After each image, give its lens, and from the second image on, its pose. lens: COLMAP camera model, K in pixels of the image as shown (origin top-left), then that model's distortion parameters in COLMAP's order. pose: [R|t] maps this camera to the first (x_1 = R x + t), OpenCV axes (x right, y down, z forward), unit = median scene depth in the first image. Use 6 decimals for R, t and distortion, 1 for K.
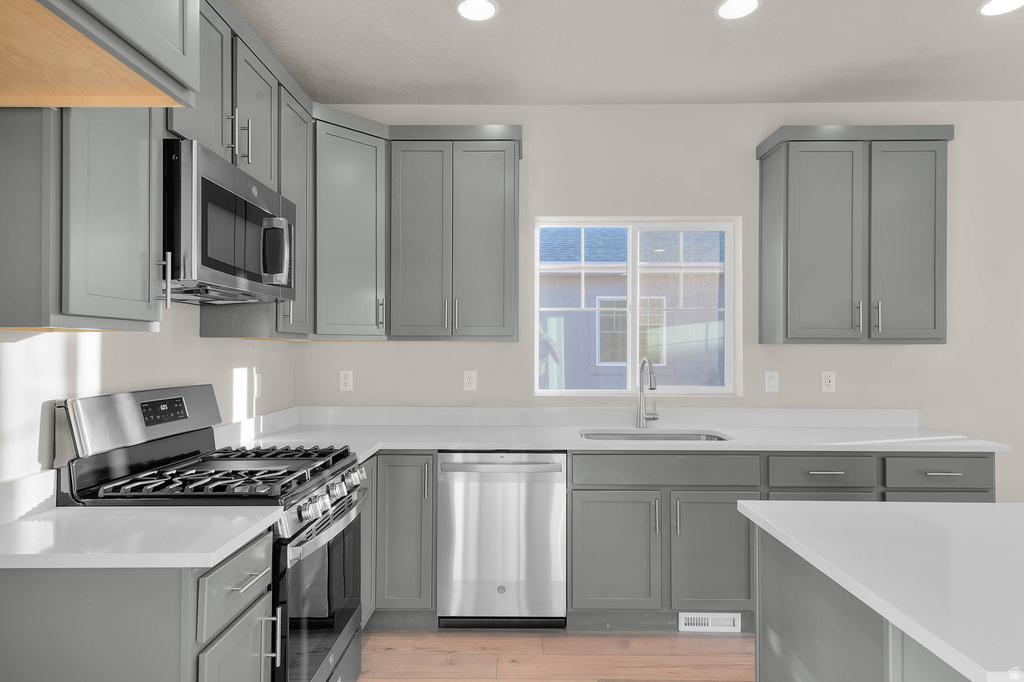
lens RADIAL K [[603.8, 0, 513.9], [0, 603.8, 342.4], [0, 0, 1]] dist [0.035101, -0.000318]
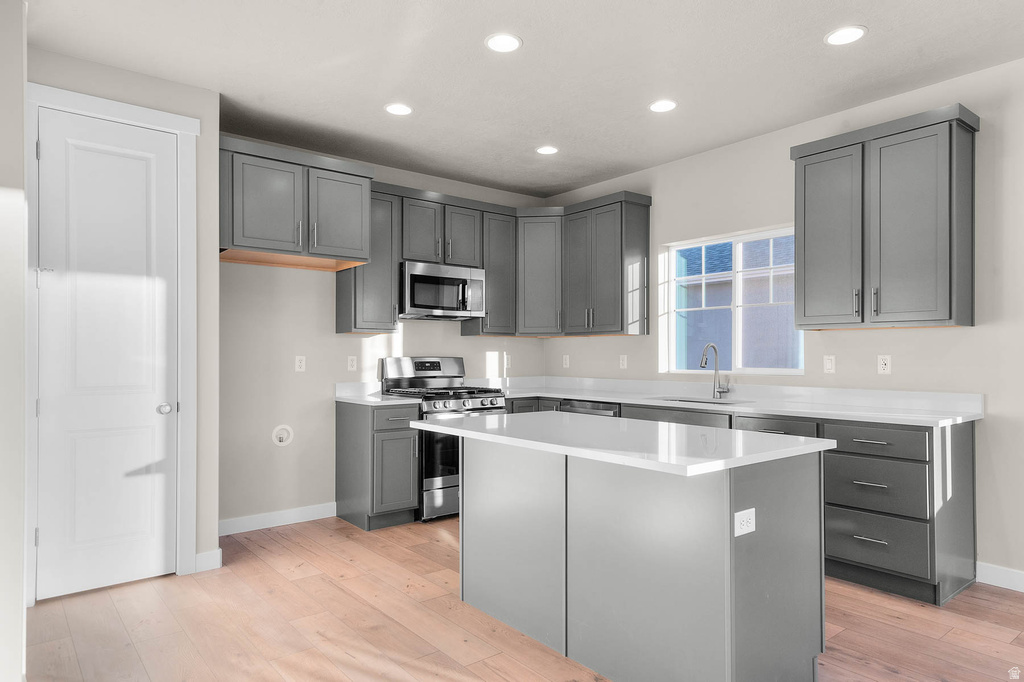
lens RADIAL K [[631.7, 0, 513.3], [0, 631.7, 347.8], [0, 0, 1]] dist [-0.003679, -0.000411]
pose [[0.618758, -0.011935, -0.785491, 1.002068], [0.011534, 0.999915, -0.006107, 0.035871], [0.785497, -0.005281, 0.618843, -0.179274]]
